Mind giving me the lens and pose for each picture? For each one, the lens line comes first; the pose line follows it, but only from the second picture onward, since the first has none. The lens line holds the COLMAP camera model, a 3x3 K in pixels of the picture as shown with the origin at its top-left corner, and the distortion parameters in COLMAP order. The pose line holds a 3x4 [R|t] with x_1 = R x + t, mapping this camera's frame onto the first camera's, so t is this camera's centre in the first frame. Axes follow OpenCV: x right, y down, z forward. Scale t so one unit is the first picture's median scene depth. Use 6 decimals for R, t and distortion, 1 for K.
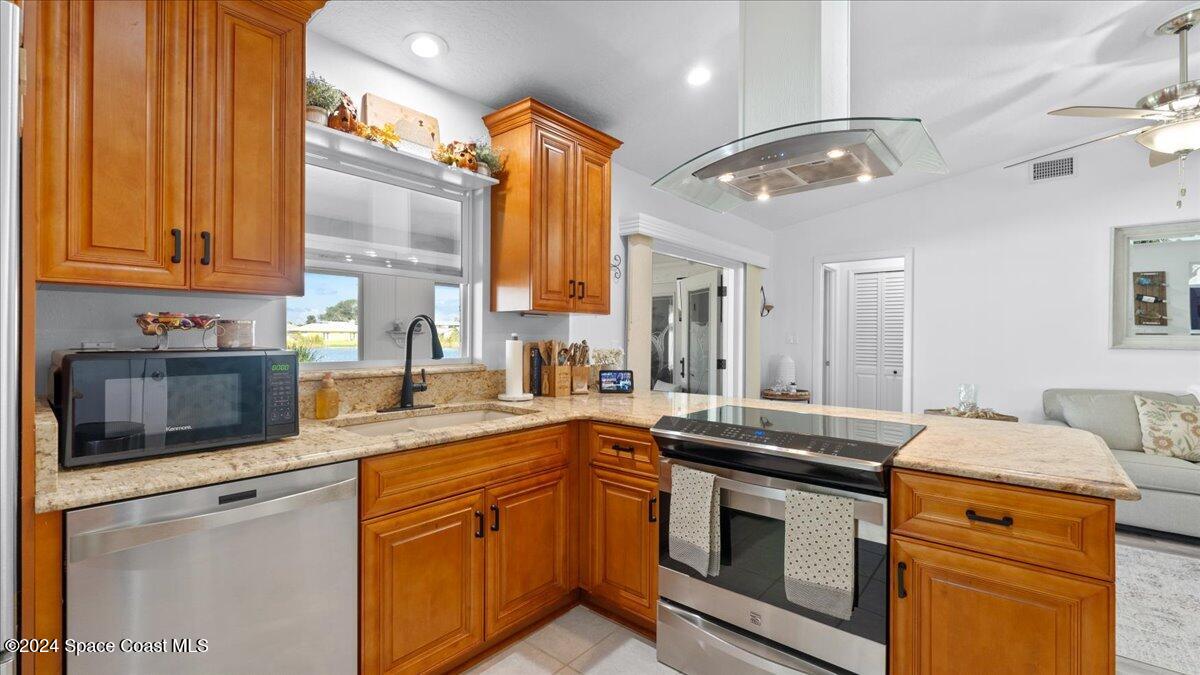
lens RADIAL K [[501.4, 0, 587.2], [0, 501.4, 341.3], [0, 0, 1]] dist [0.002174, 0.000246]
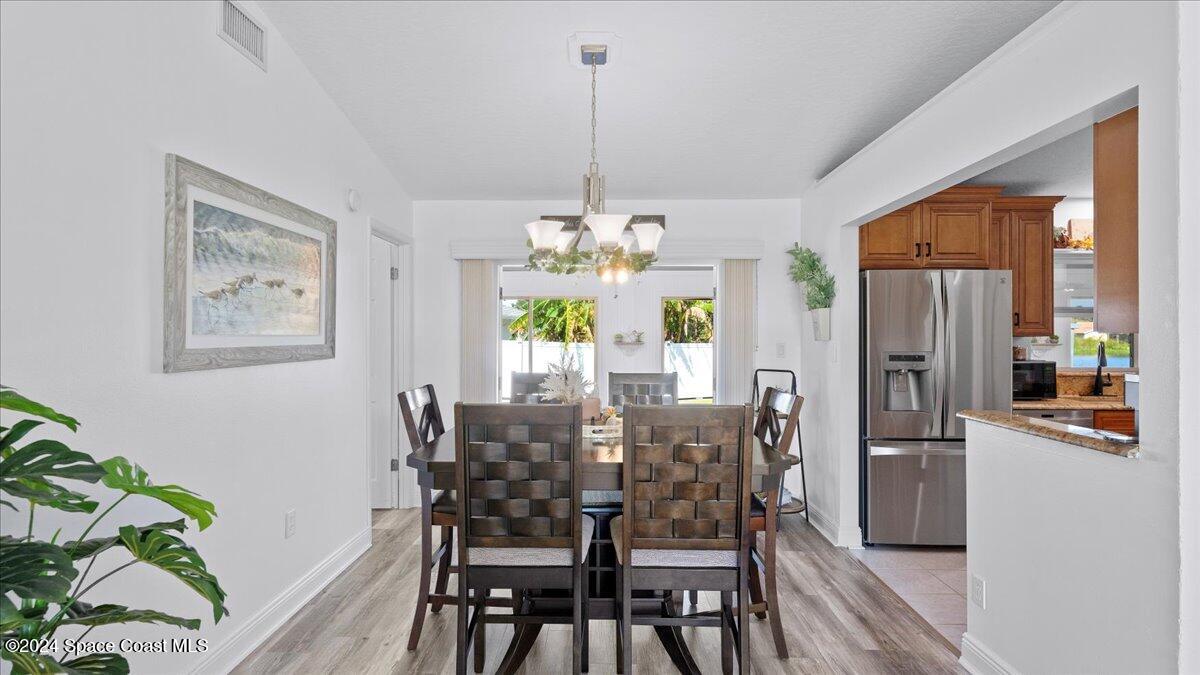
lens RADIAL K [[616.0, 0, 600.5], [0, 616.0, 331.7], [0, 0, 1]] dist [0.007497, 0.000216]
pose [[0.643569, -0.013415, -0.765271, 0.172774], [-0.003598, 0.999782, -0.020552, -0.036600], [0.765380, 0.015980, 0.643380, -1.729791]]
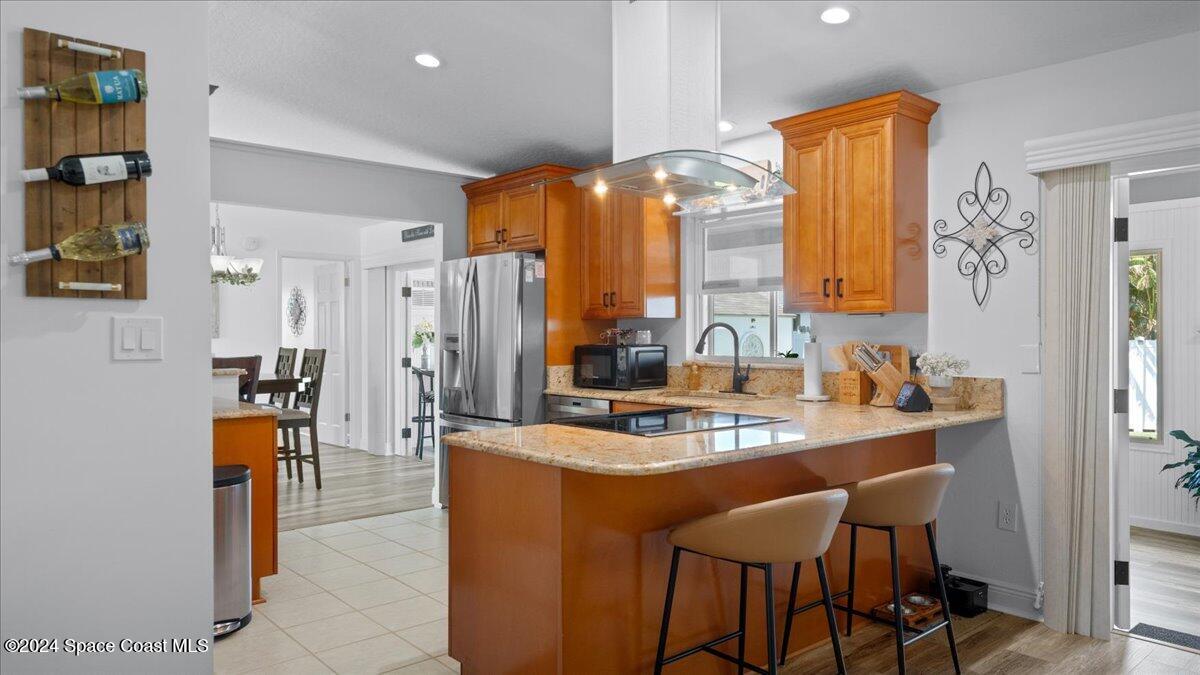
lens RADIAL K [[794.7, 0, 595.1], [0, 794.7, 339.8], [0, 0, 1]] dist [0.004276, 0.003252]
pose [[-0.137337, -0.002074, -0.990522, 1.855311], [-0.008953, 0.999960, -0.000852, -0.001259], [0.990484, 0.008751, -0.137350, 0.954247]]
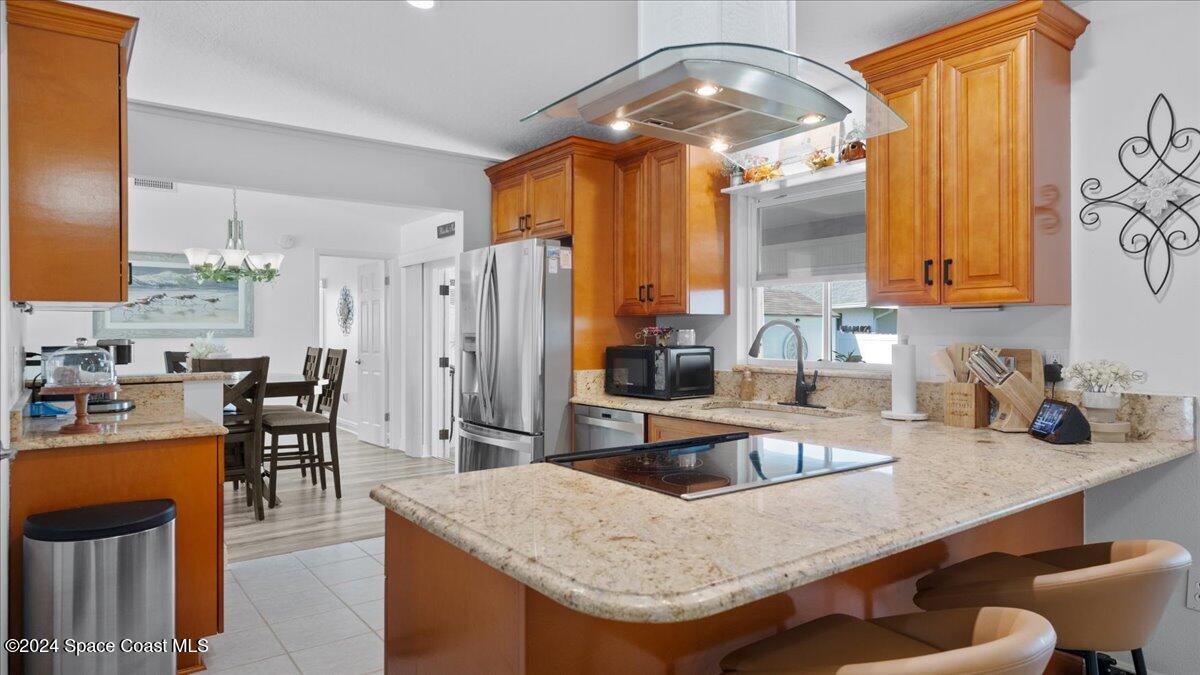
lens RADIAL K [[709.9, 0, 594.7], [0, 709.9, 338.6], [0, 0, 1]] dist [-0.000159, 0.000282]
pose [[-0.210380, -0.002324, -0.977617, 1.293976], [-0.010317, 0.999947, -0.000157, -0.006406], [0.977565, 0.010053, -0.210393, 0.923329]]
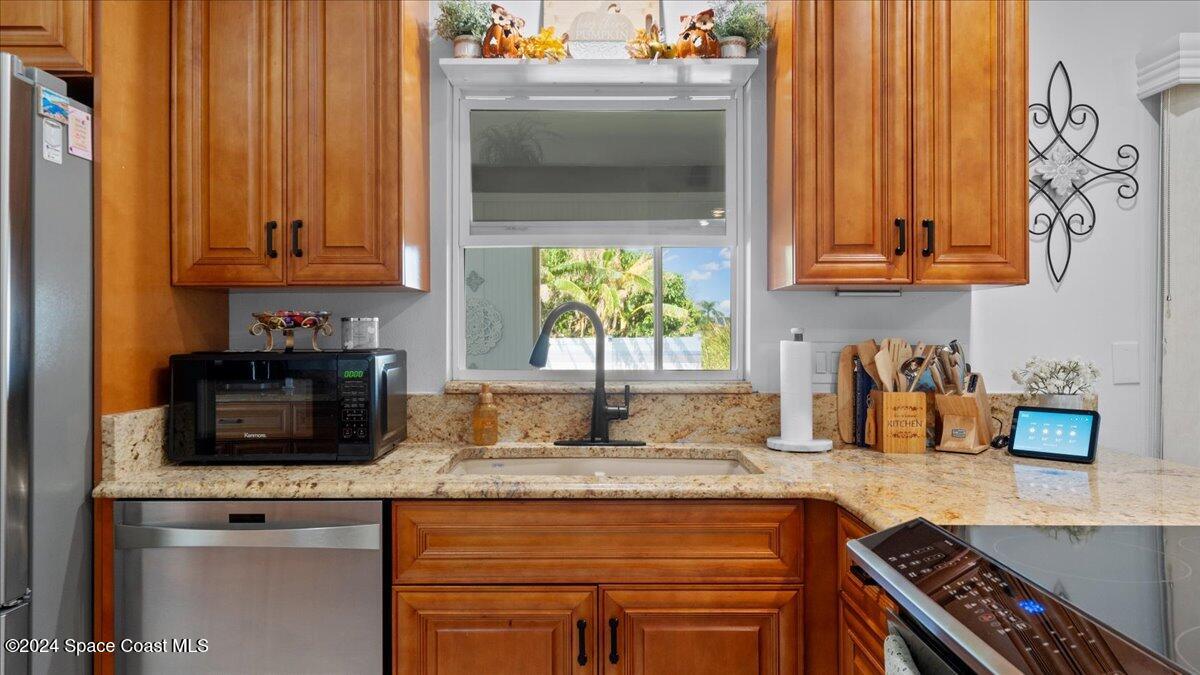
lens RADIAL K [[794.7, 0, 592.7], [0, 794.7, 333.0], [0, 0, 1]] dist [0.004276, 0.003252]
pose [[0.654408, -0.008433, -0.756095, 0.447262], [-0.000741, 0.999930, -0.011795, 0.000105], [0.756141, 0.008279, 0.654356, 0.318679]]
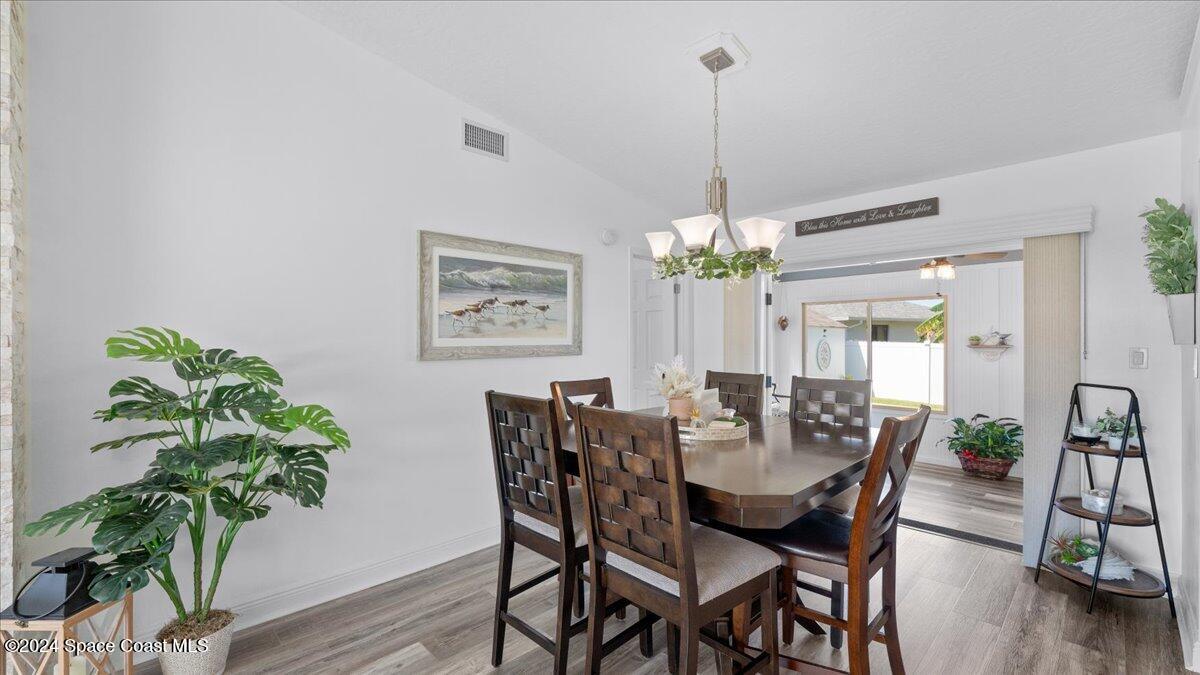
lens RADIAL K [[501.4, 0, 599.7], [0, 501.4, 337.7], [0, 0, 1]] dist [0.002174, 0.000246]
pose [[-0.091544, -0.010704, -0.995743, 0.264977], [-0.010012, 0.999902, -0.009828, -0.042822], [0.995751, 0.009070, -0.091642, -1.007336]]
